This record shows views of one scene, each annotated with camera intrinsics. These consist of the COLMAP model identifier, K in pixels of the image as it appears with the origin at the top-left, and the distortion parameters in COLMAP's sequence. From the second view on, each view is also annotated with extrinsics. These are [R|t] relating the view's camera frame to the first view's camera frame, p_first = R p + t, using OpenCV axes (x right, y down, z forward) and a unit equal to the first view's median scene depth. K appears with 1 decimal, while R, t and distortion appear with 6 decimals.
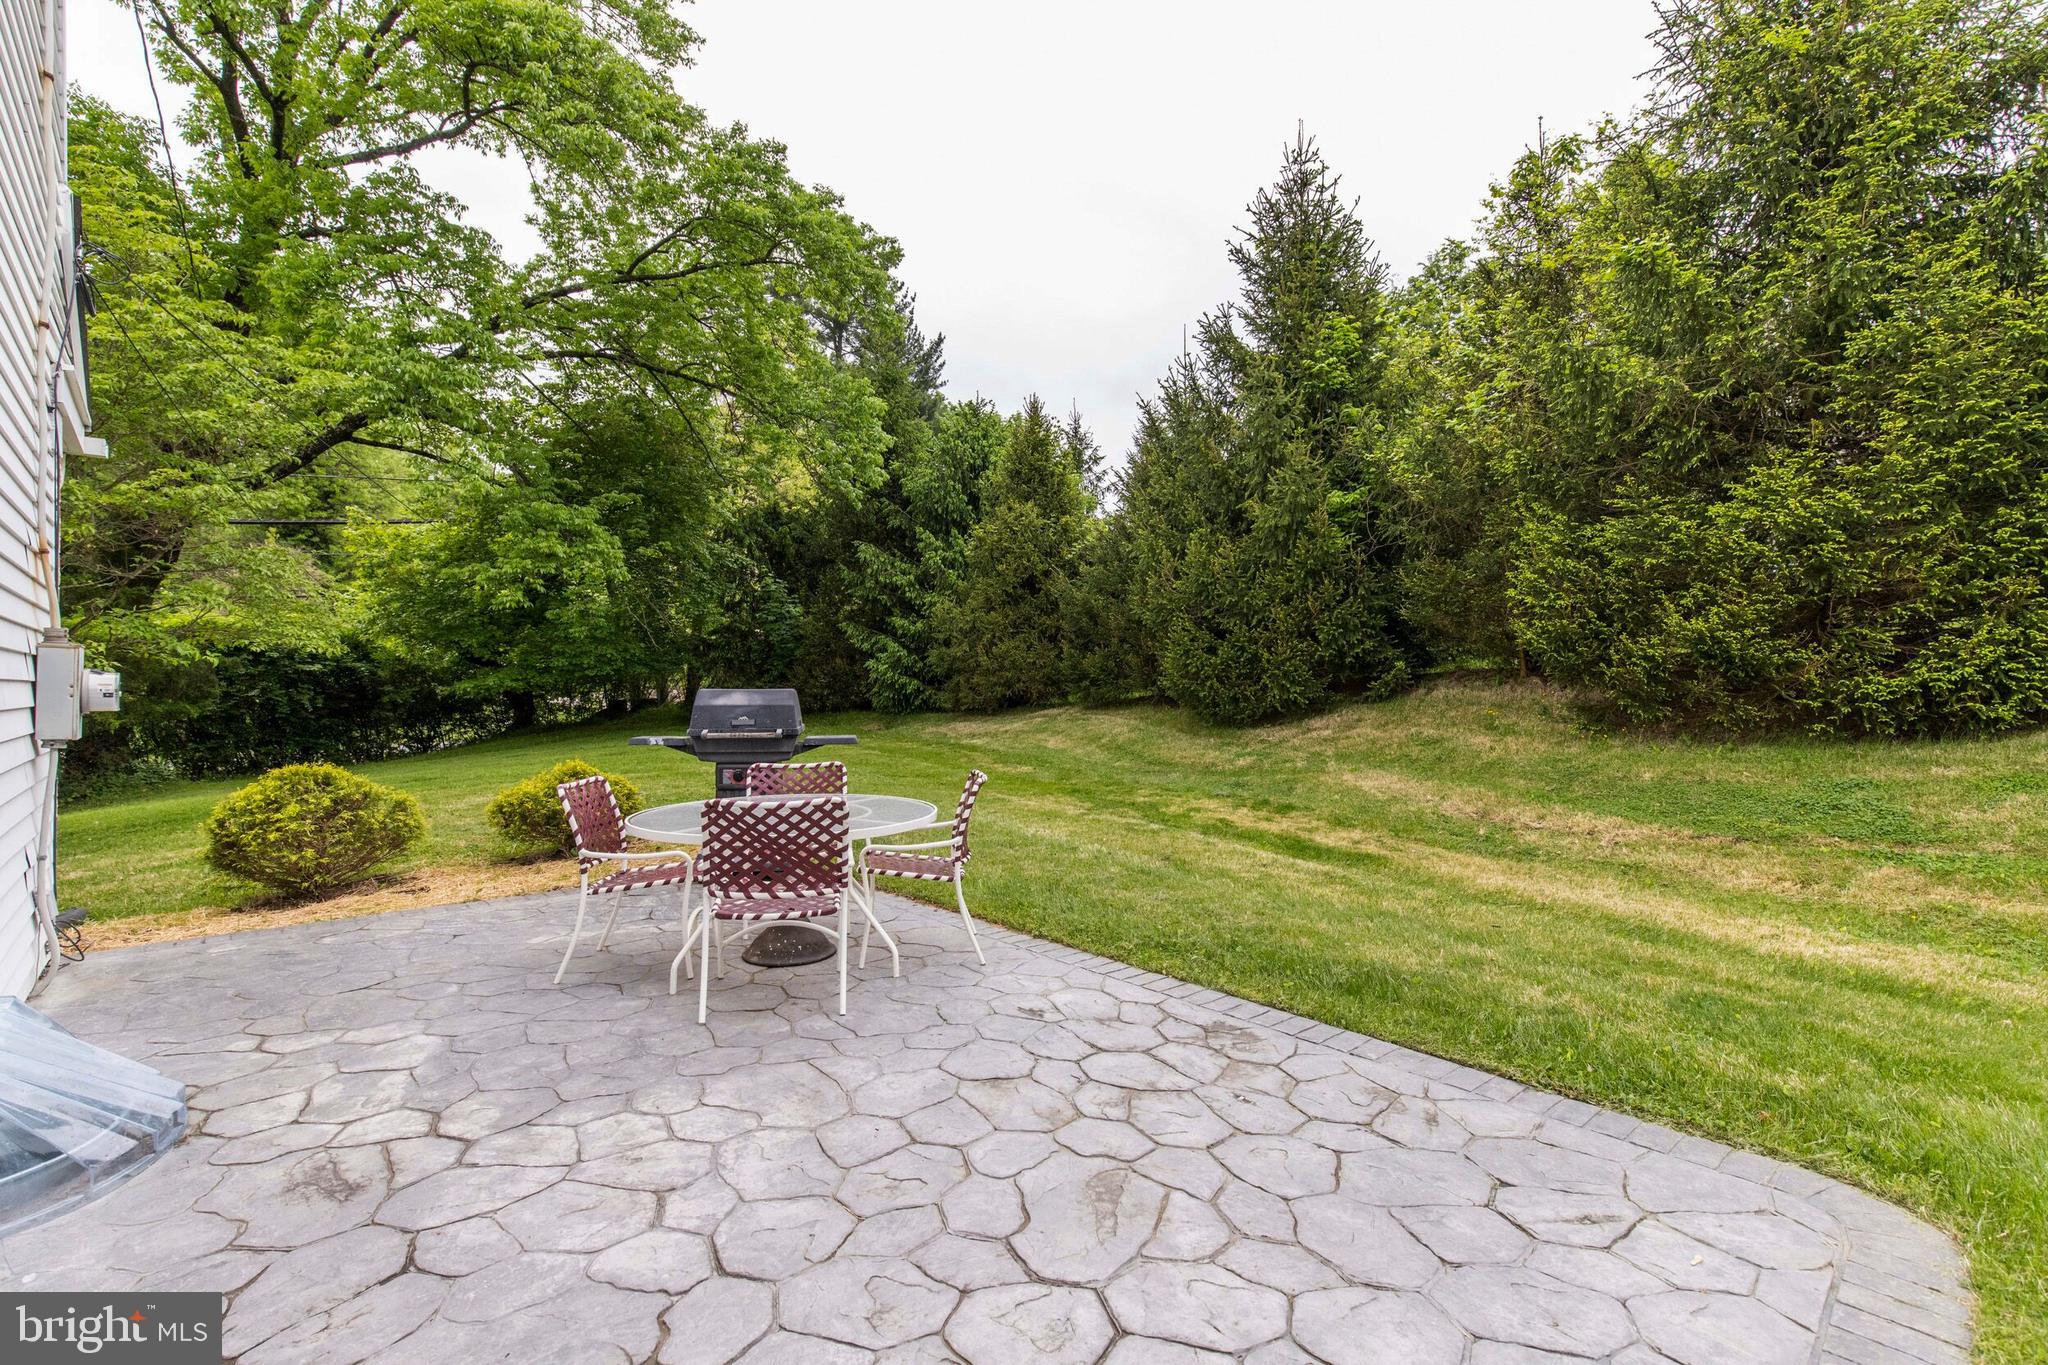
lens RADIAL K [[932.4, 0, 1018.1], [0, 932.4, 690.7], [0, 0, 1]] dist [0.010719, -0.001529]
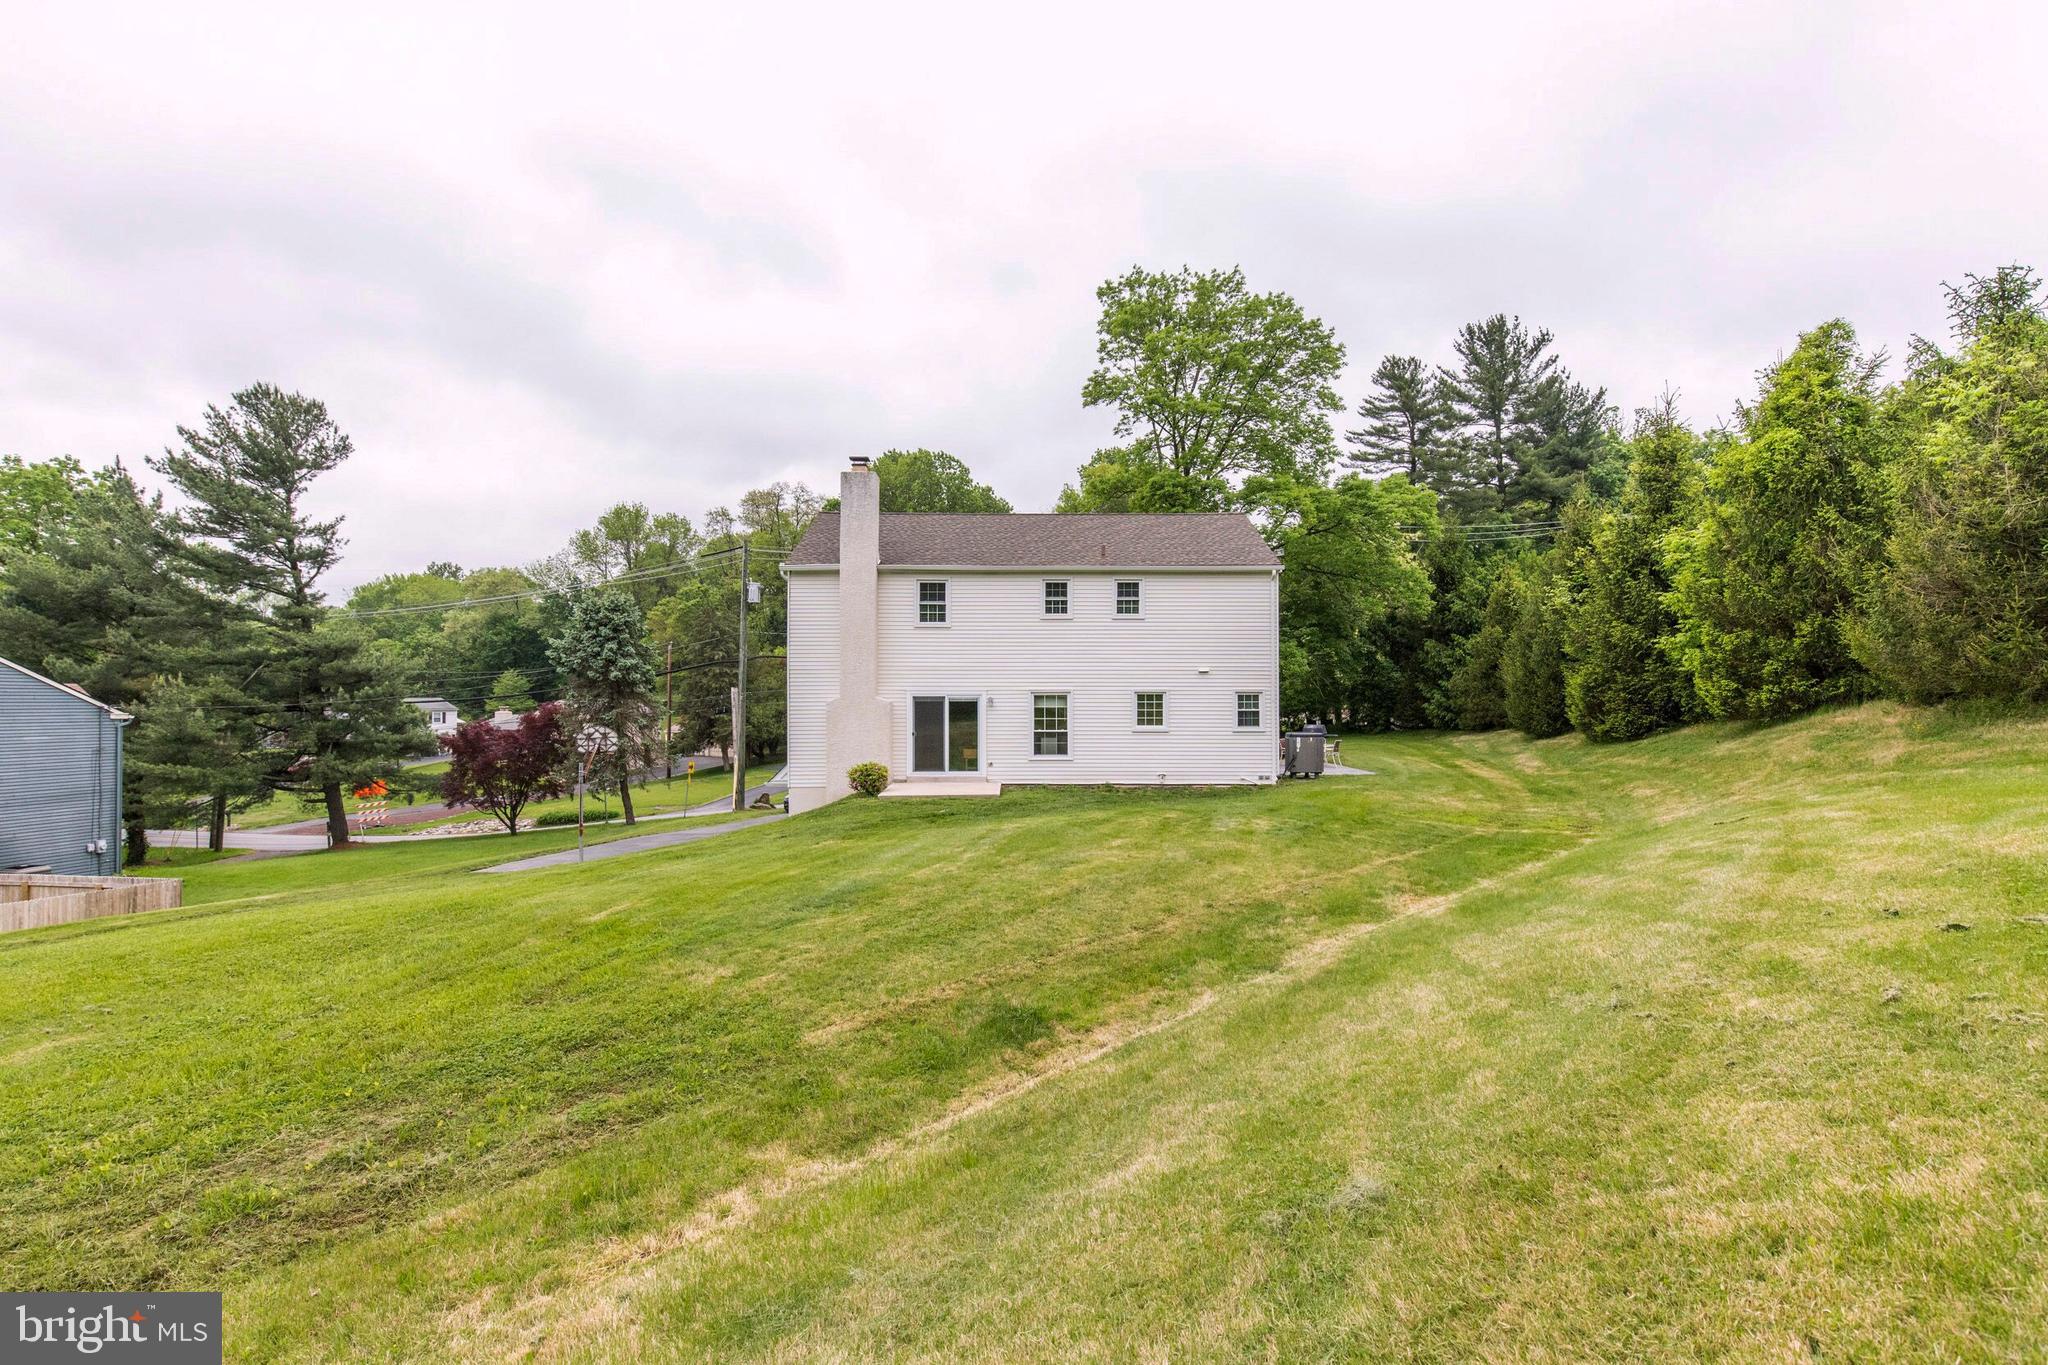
lens RADIAL K [[932.4, 0, 1020.7], [0, 932.4, 691.2], [0, 0, 1]] dist [0.010719, -0.001529]
pose [[0.743978, -0.015164, -0.668032, 0.482870], [0.004952, 0.999840, -0.017181, -0.026799], [0.668185, 0.009474, 0.743935, -0.956781]]
